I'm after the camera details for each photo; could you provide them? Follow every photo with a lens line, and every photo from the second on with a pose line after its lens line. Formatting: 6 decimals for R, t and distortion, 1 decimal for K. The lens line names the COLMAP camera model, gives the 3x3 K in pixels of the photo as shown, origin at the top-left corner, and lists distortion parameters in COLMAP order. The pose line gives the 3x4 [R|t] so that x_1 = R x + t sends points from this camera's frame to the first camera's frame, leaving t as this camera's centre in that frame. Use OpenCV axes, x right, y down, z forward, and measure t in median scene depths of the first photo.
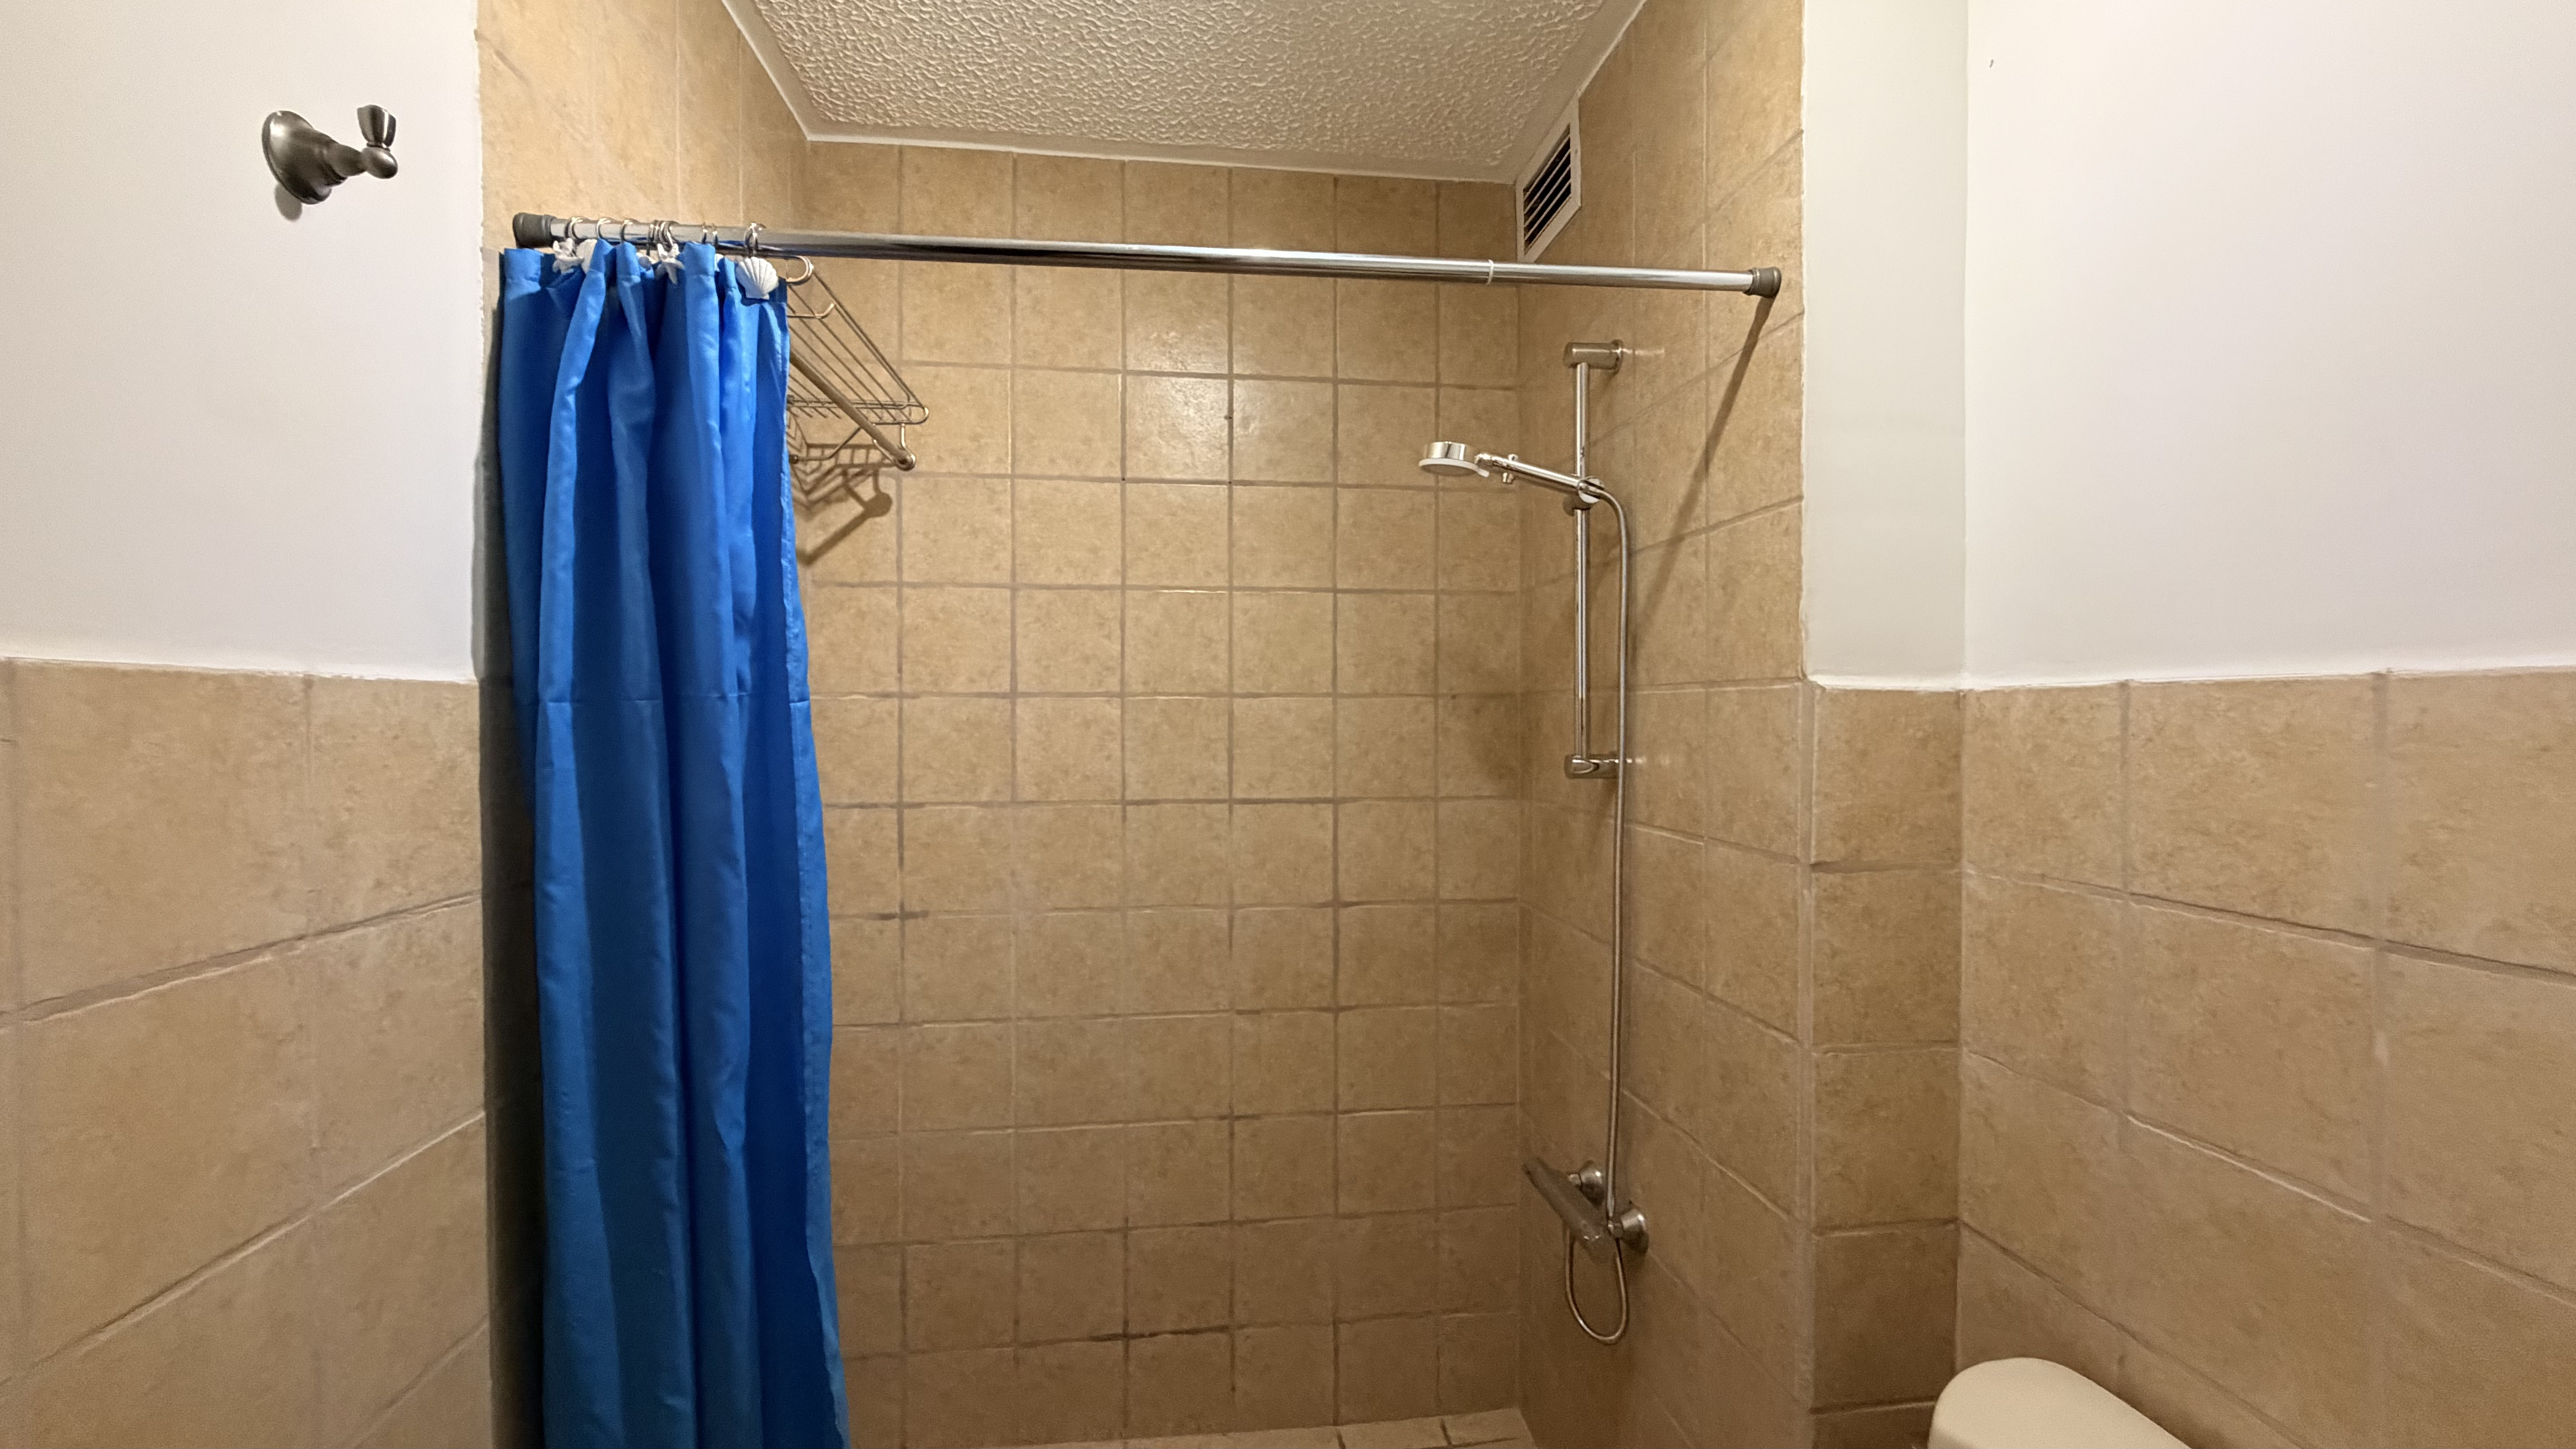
lens RADIAL K [[1028.7, 0, 1284.3], [0, 1028.7, 724.7], [0, 0, 1]] dist [0.000507, 0.000072]
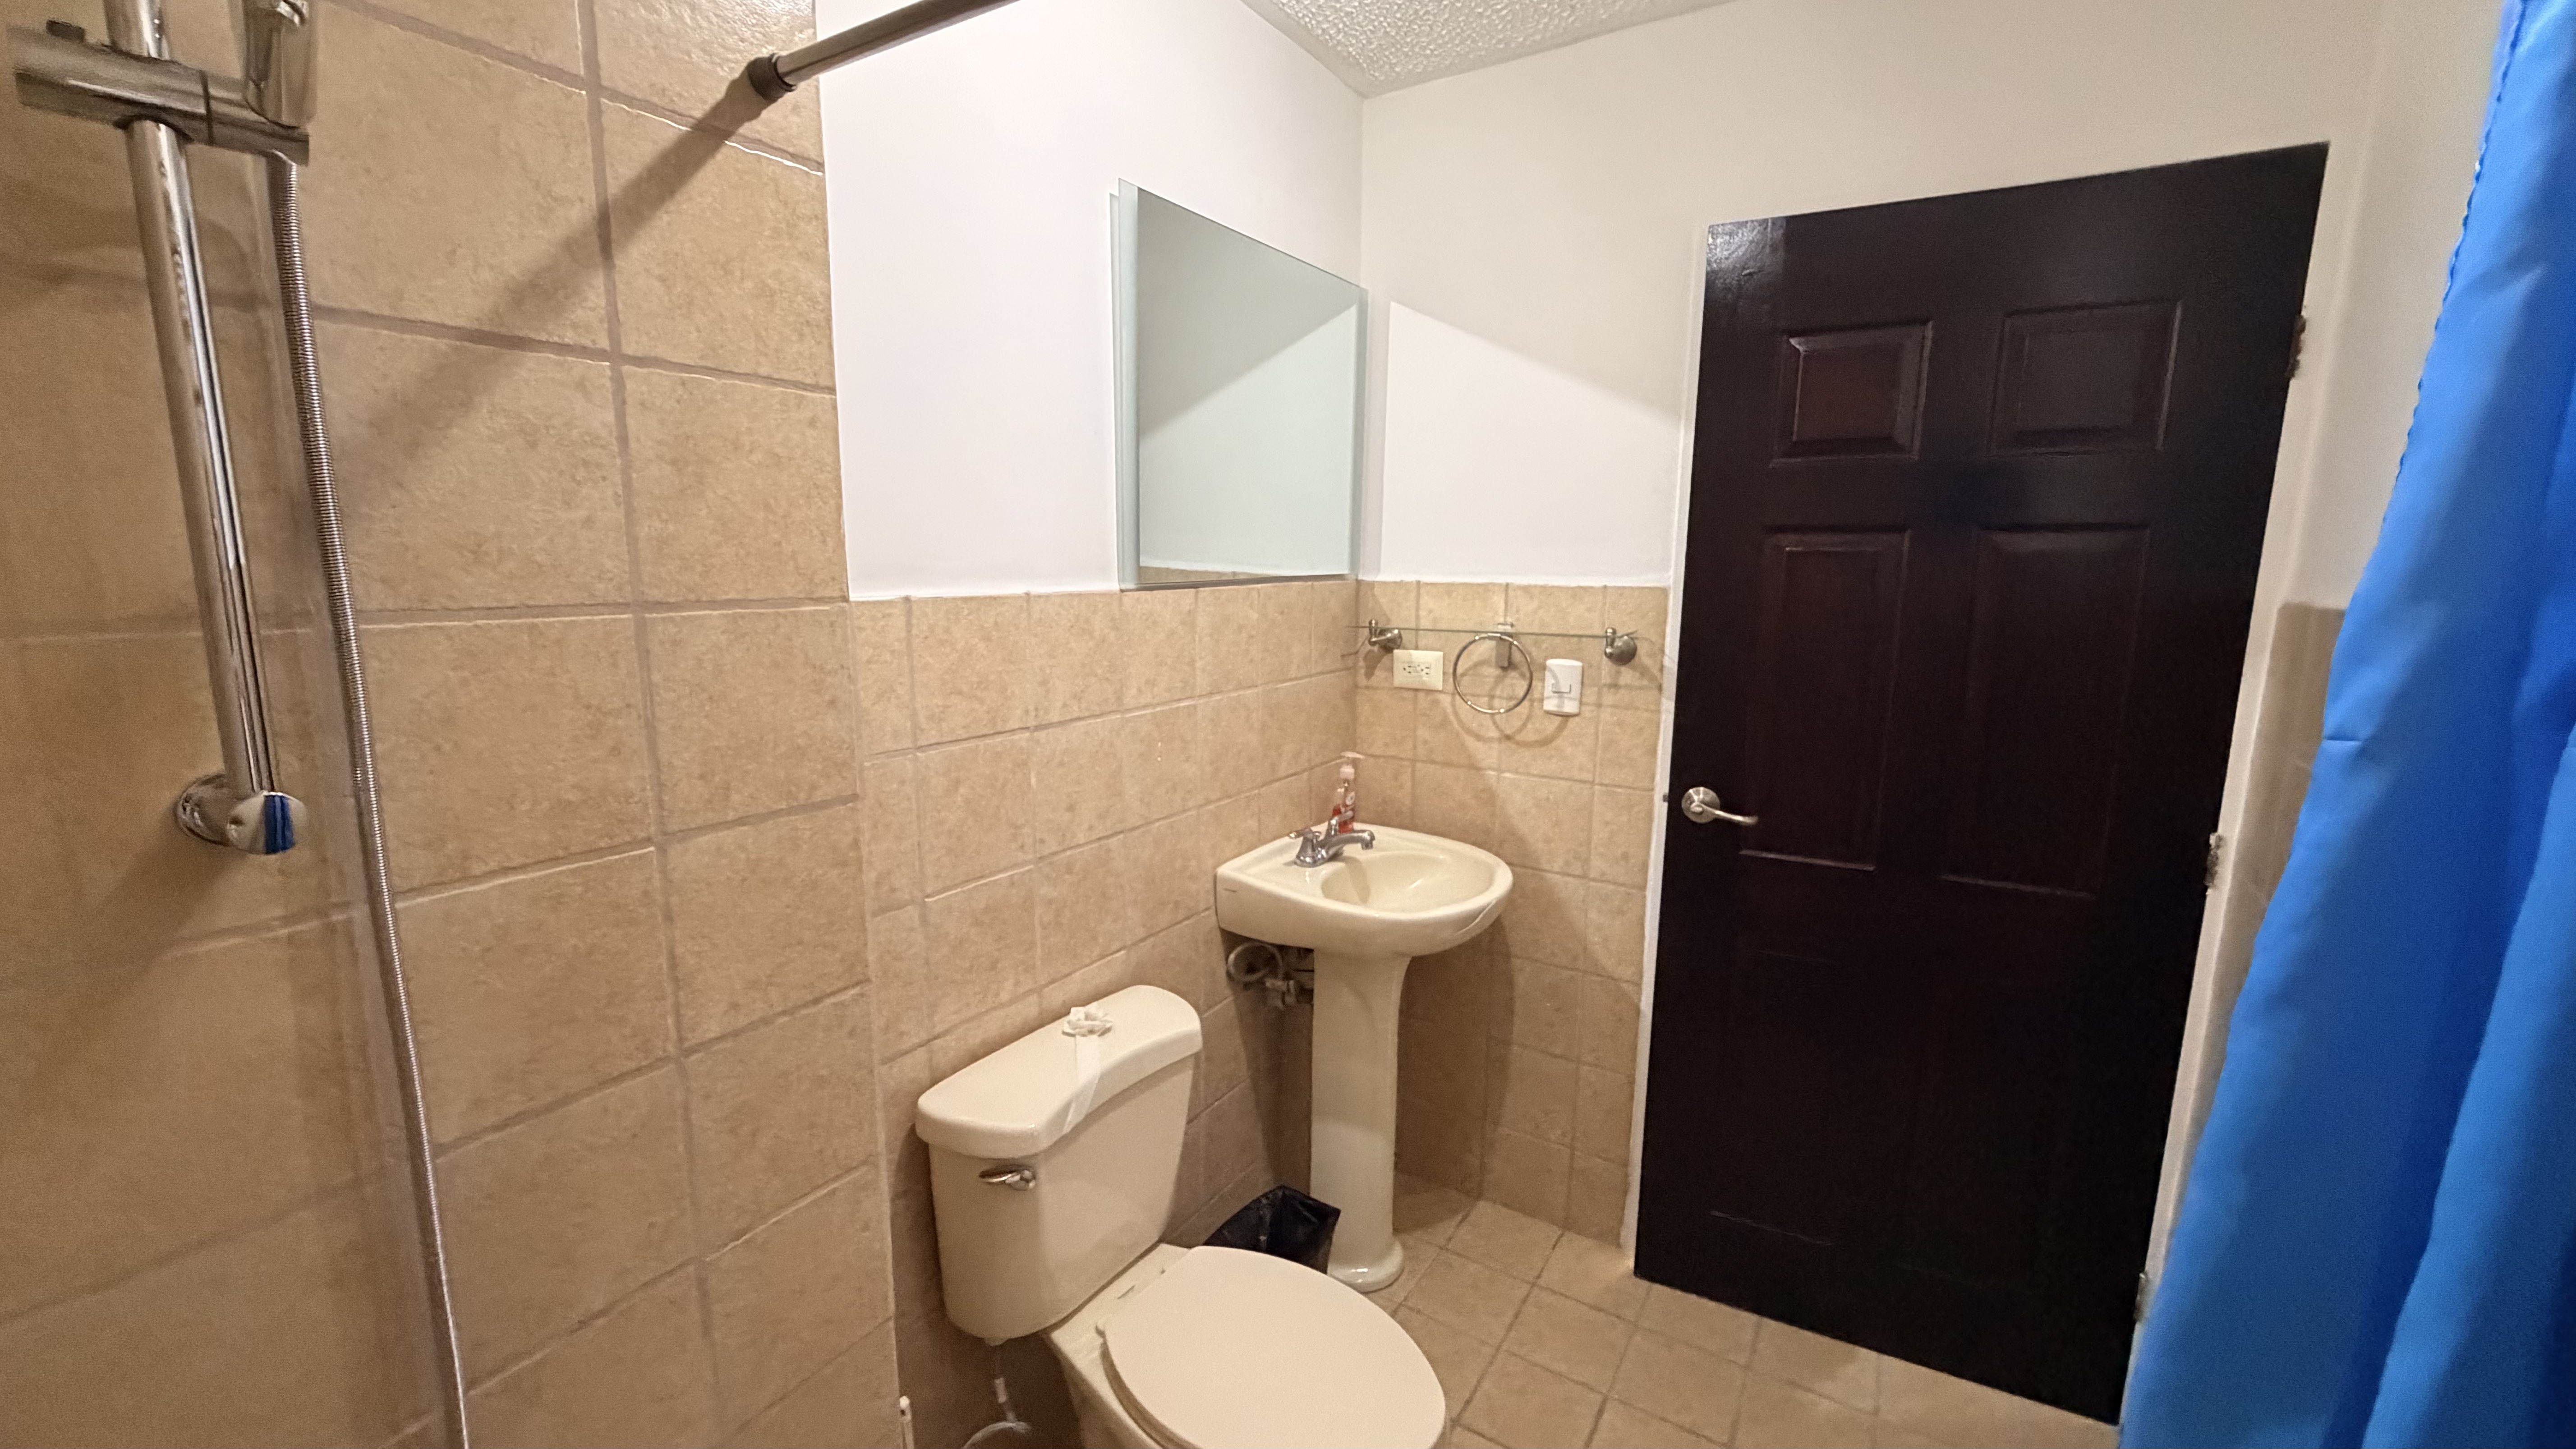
lens RADIAL K [[1028.7, 0, 1283.4], [0, 1028.7, 725.1], [0, 0, 1]] dist [0.000507, 0.000072]
pose [[-0.774136, -0.111749, 0.623078, -0.359219], [-0.003476, 0.985030, 0.172346, -0.090384], [-0.633010, 0.131253, -0.762936, 1.424274]]
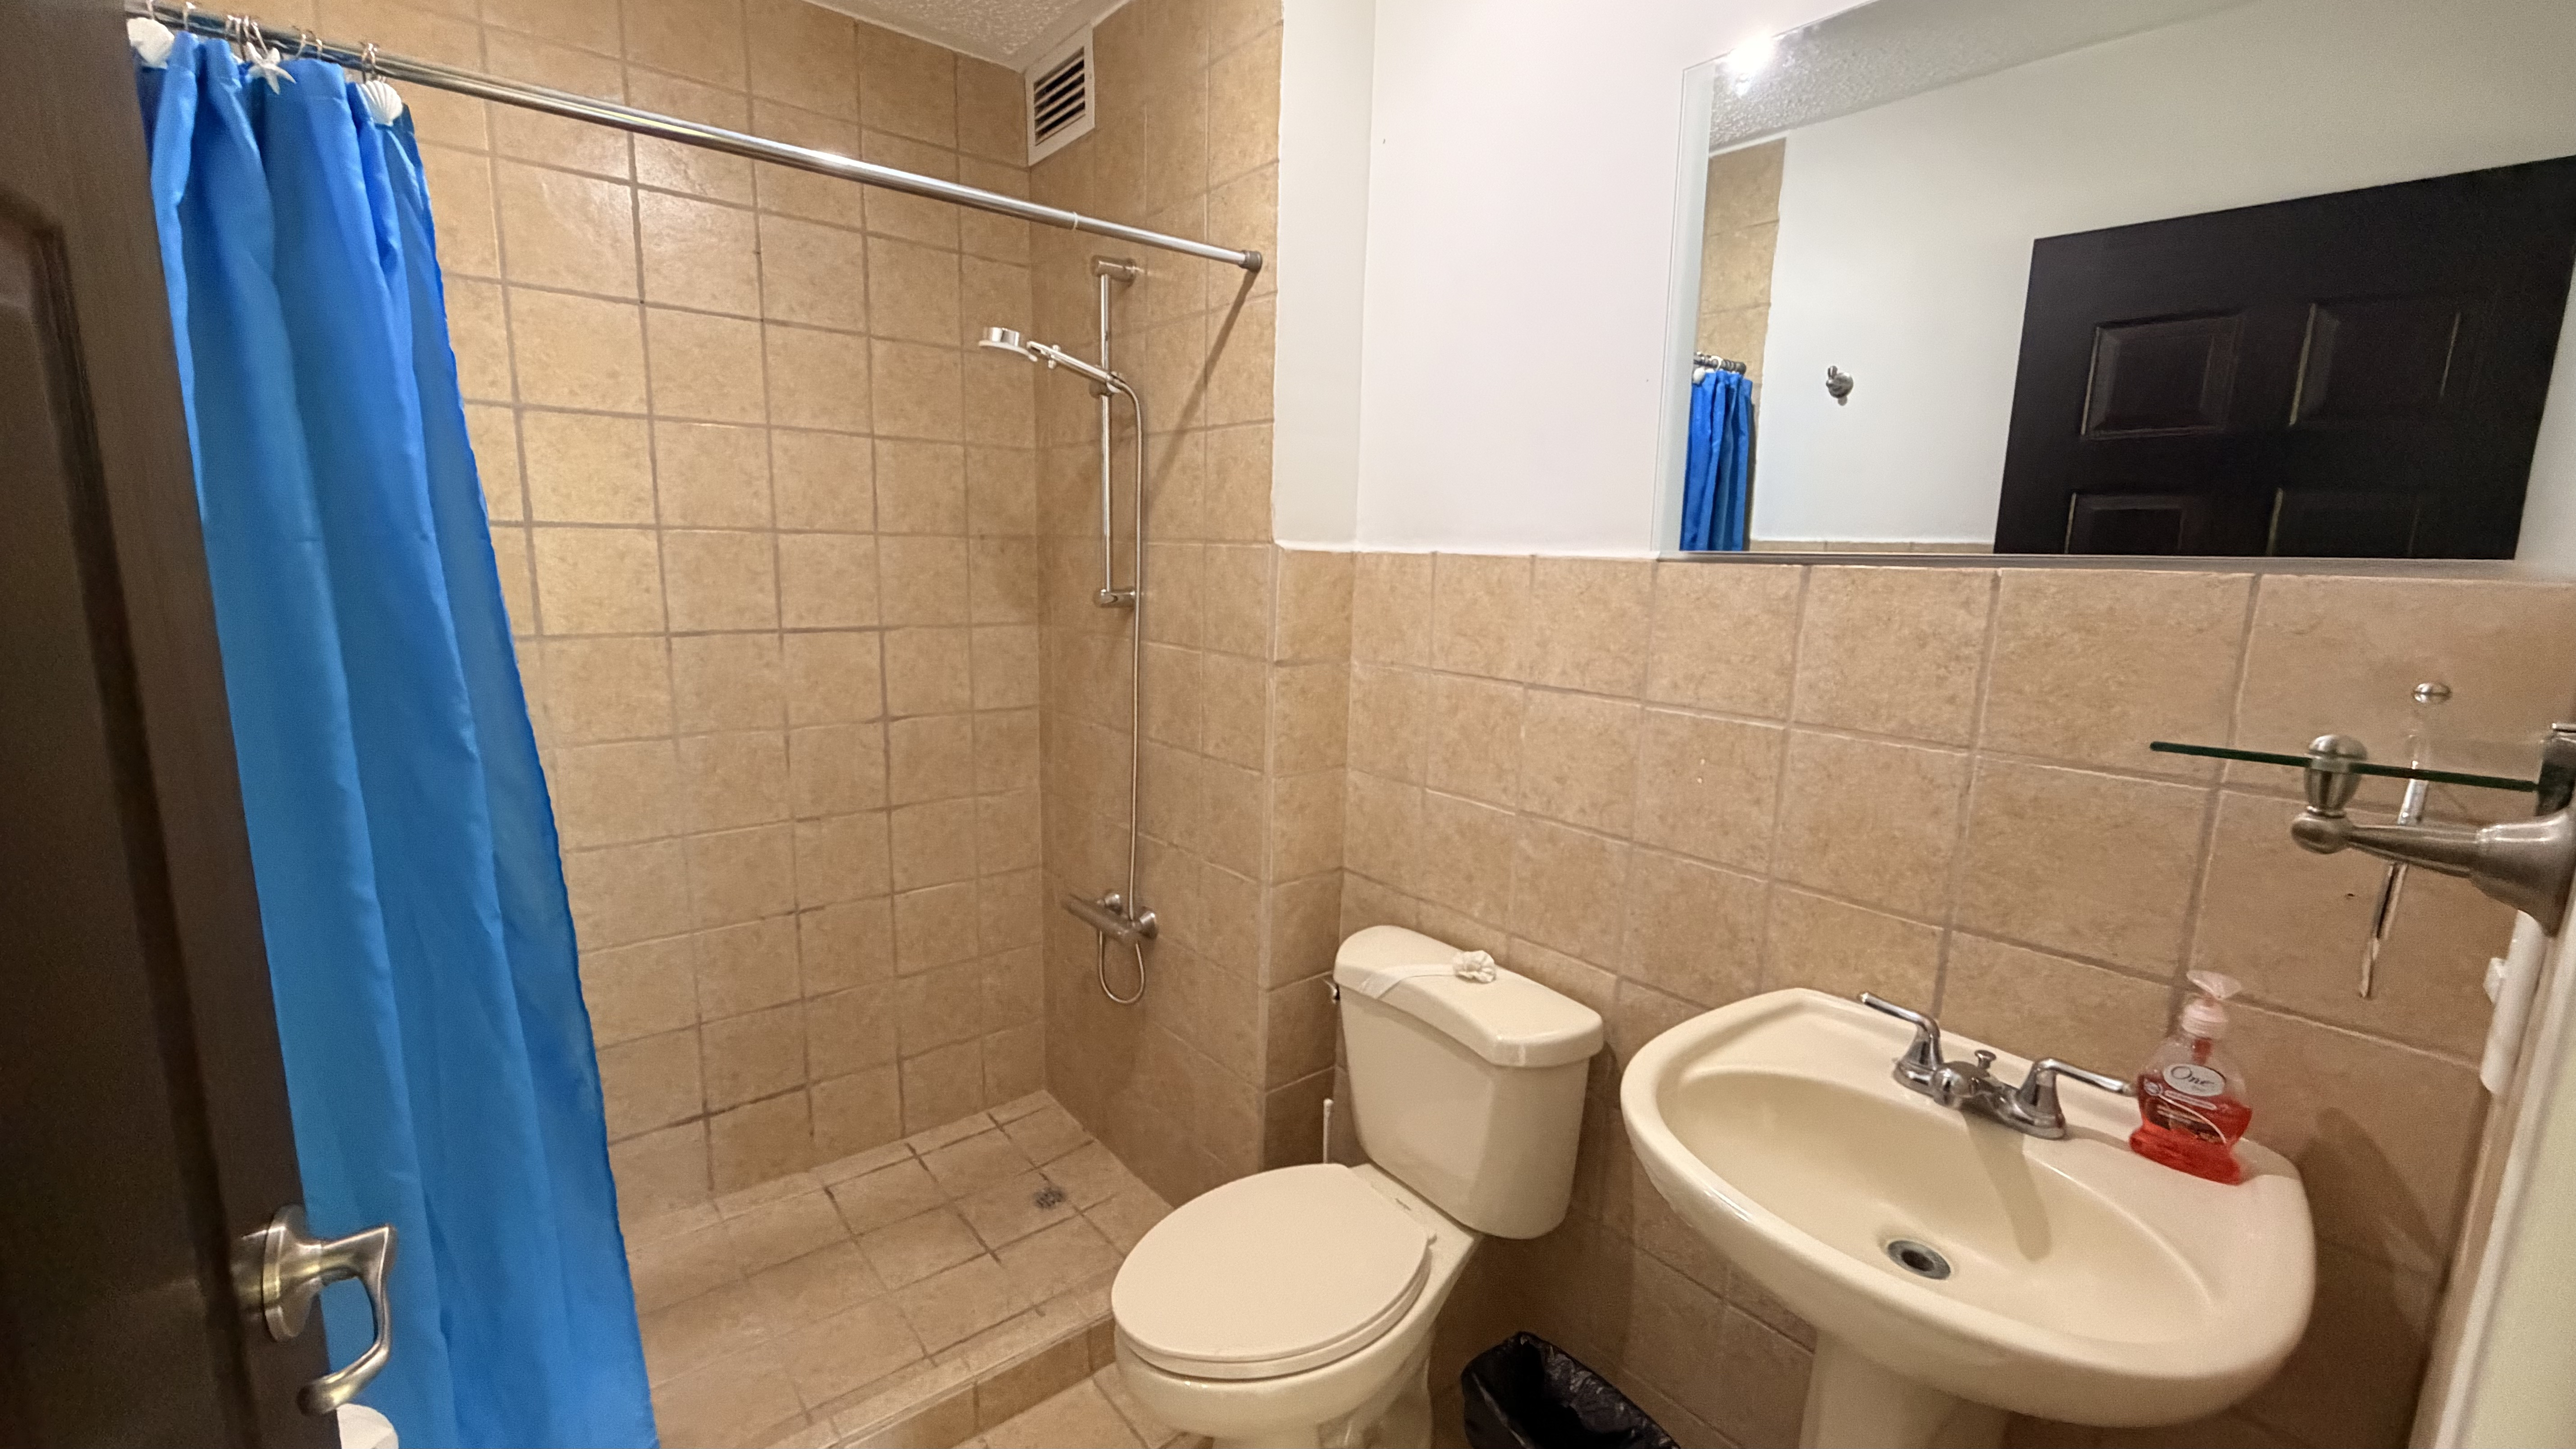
lens RADIAL K [[1028.7, 0, 1289.7], [0, 1028.7, 724.7], [0, 0, 1]] dist [0.000507, 0.000072]
pose [[0.844225, -0.068834, 0.531550, -0.301809], [-0.021497, 0.986573, 0.161900, -0.024151], [-0.535558, -0.148106, 0.831410, -0.325673]]
